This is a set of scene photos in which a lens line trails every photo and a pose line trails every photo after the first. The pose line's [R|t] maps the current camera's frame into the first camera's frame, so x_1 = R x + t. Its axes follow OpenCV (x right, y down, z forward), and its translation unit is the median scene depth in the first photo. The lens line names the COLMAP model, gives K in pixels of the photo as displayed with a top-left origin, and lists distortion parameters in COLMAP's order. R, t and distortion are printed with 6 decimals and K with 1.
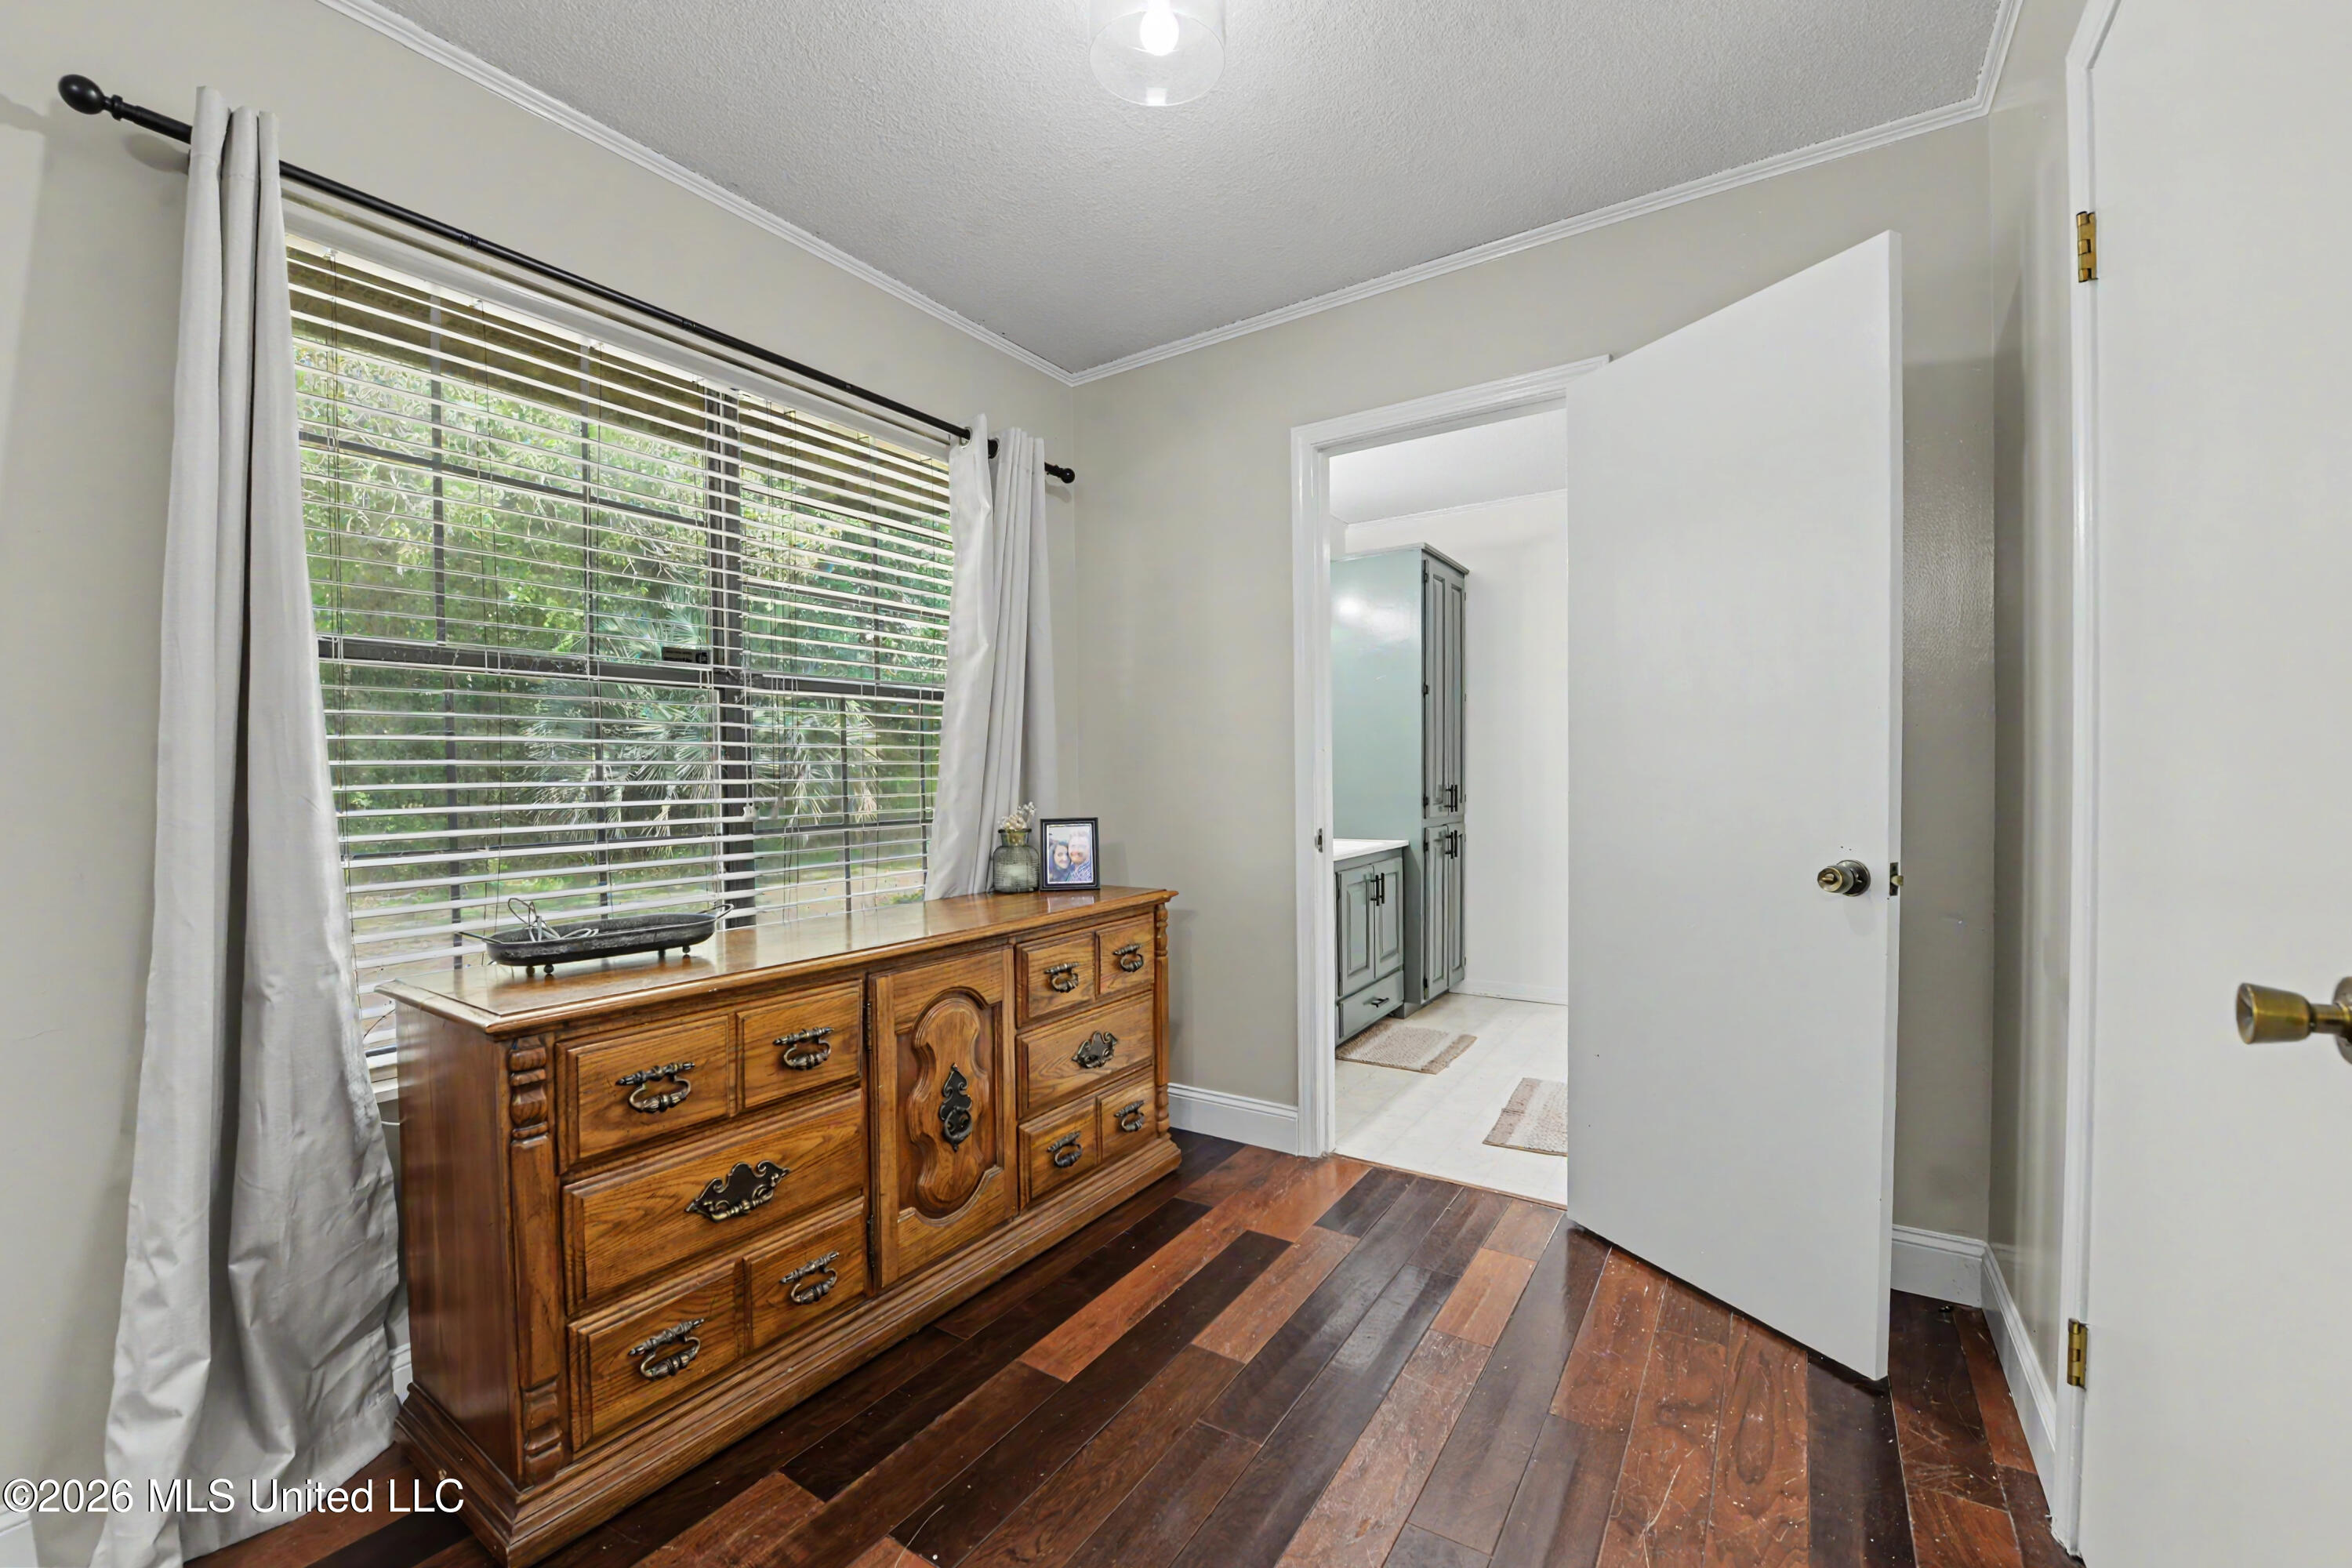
lens RADIAL K [[936.8, 0, 1176.0], [0, 936.8, 784.0], [0, 0, 1]] dist [-0.027043, -0.000077]
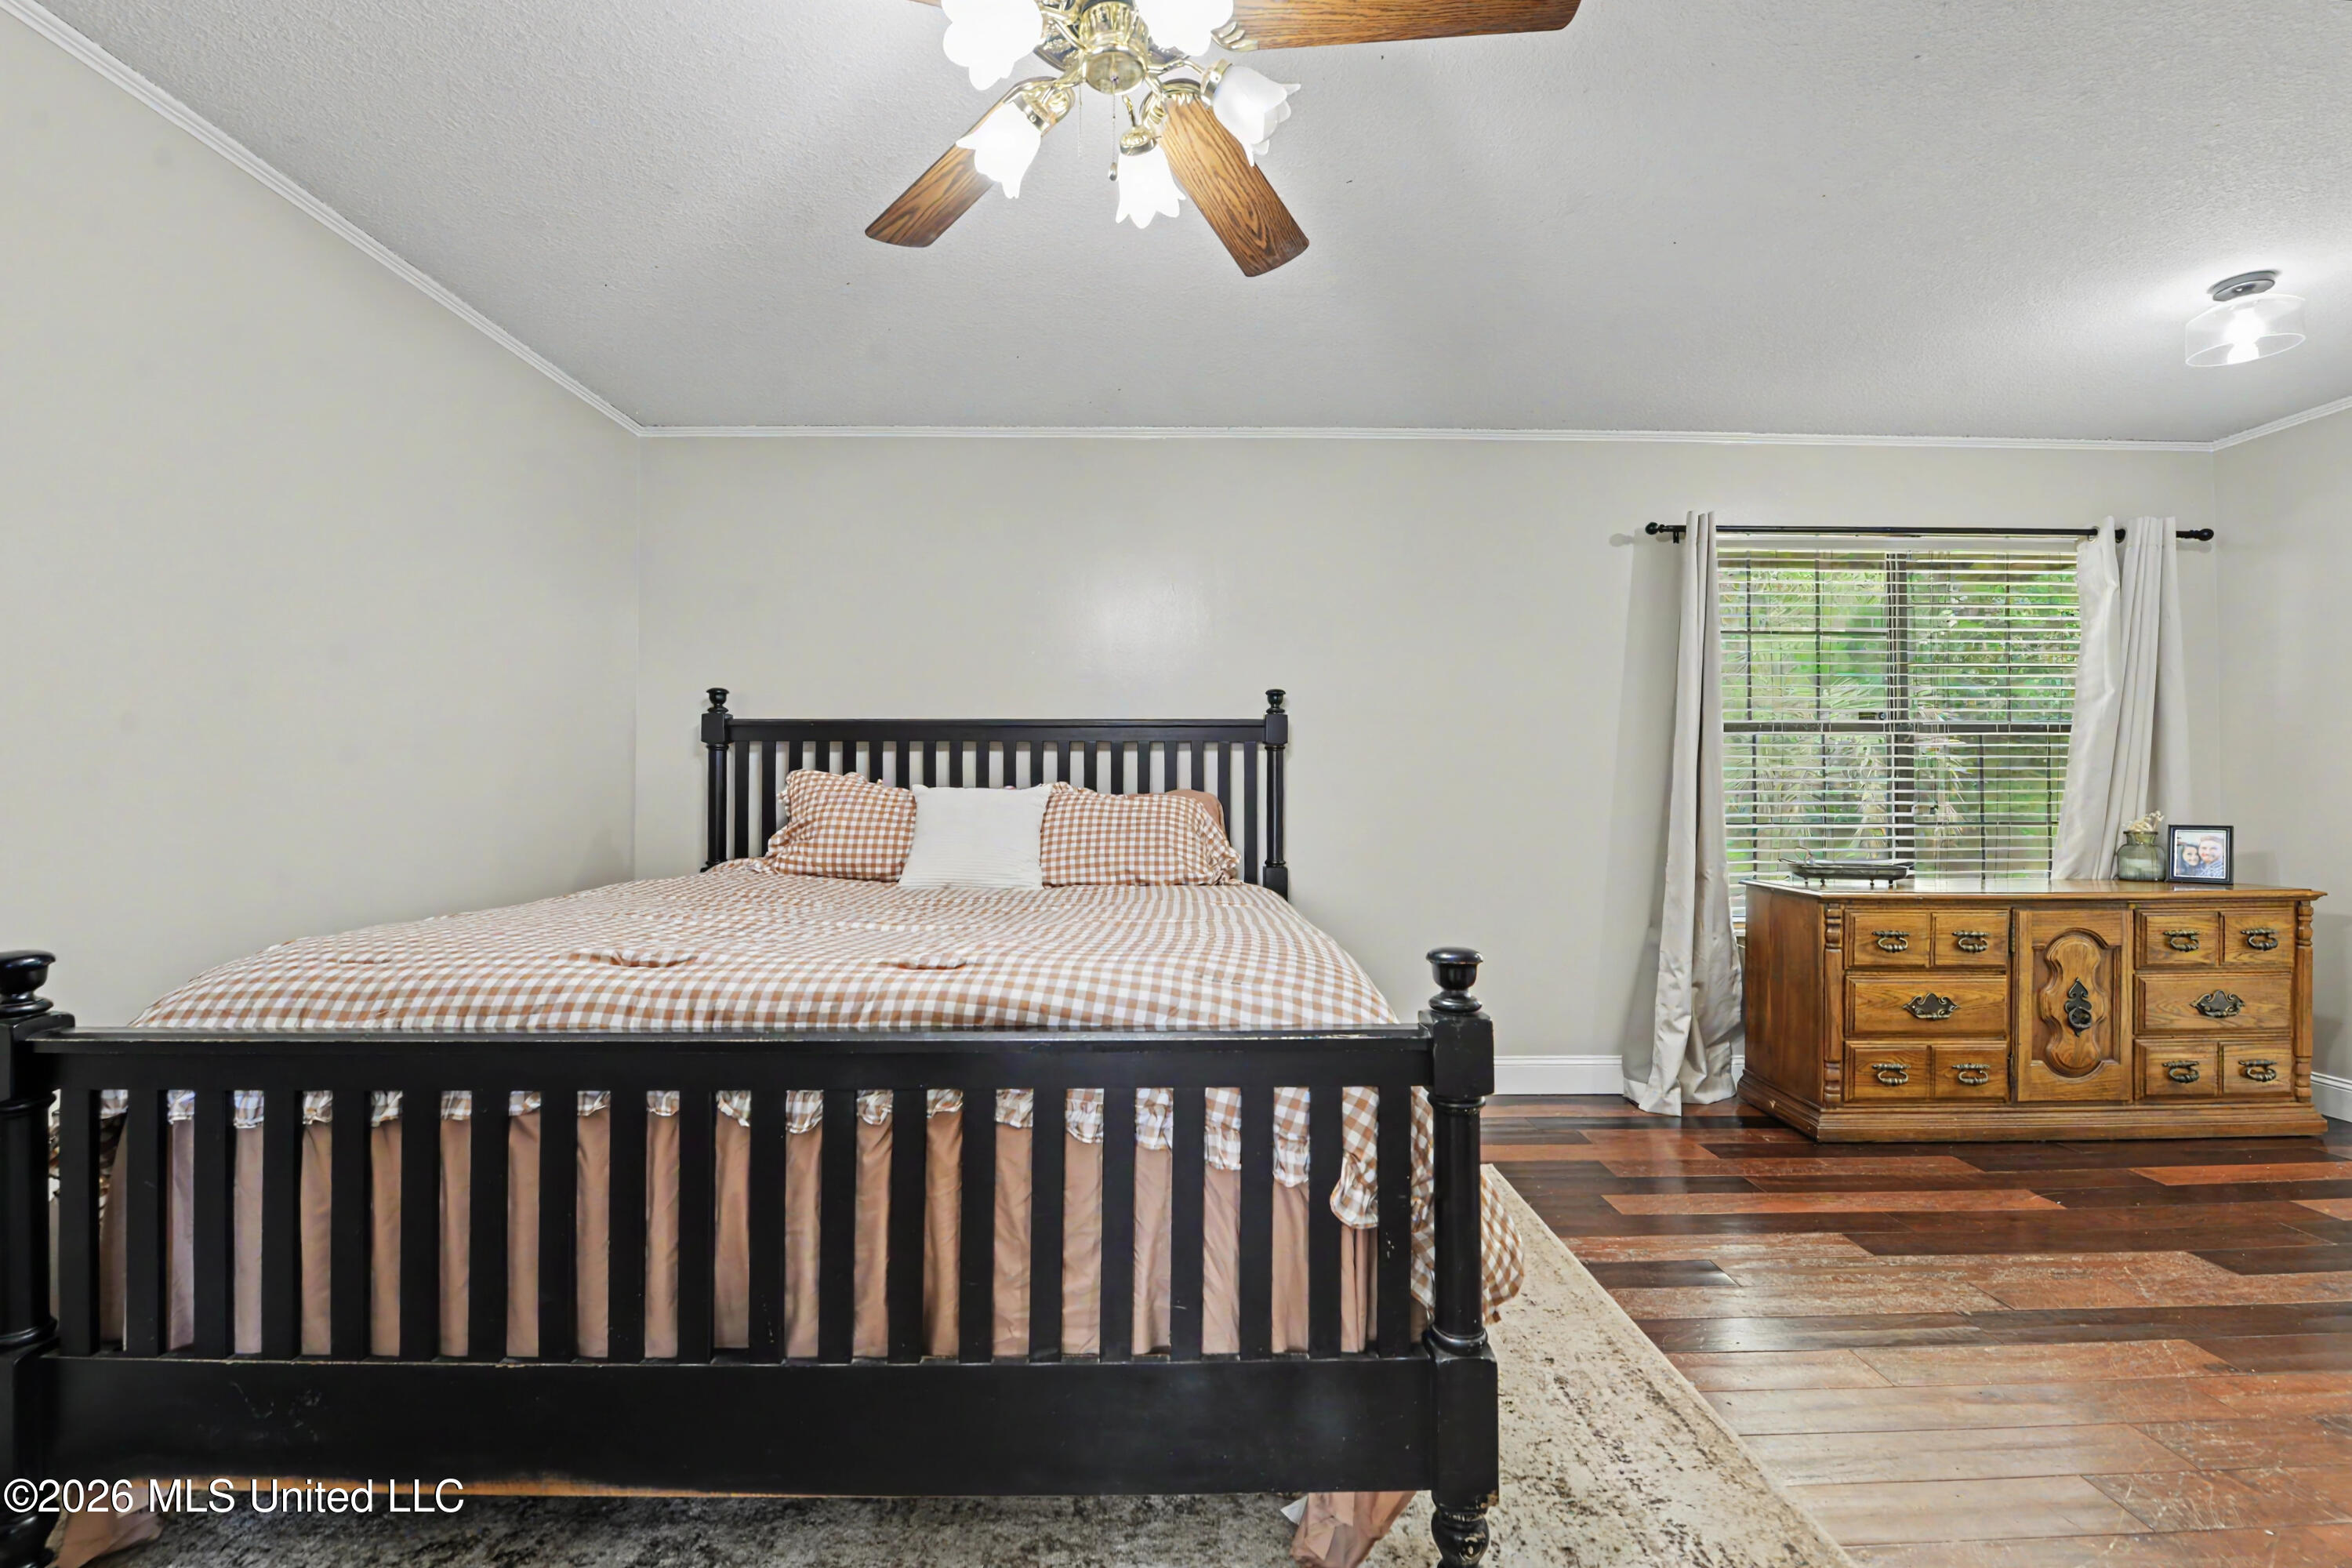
lens RADIAL K [[992.0, 0, 1170.5], [0, 992.0, 778.6], [0, 0, 1]] dist [-0.018489, -0.000625]
pose [[0.559399, 0.006238, -0.828875, 0.235520], [-0.018057, 0.999826, -0.004662, 0.007336], [0.828702, 0.017575, 0.559415, -1.057372]]
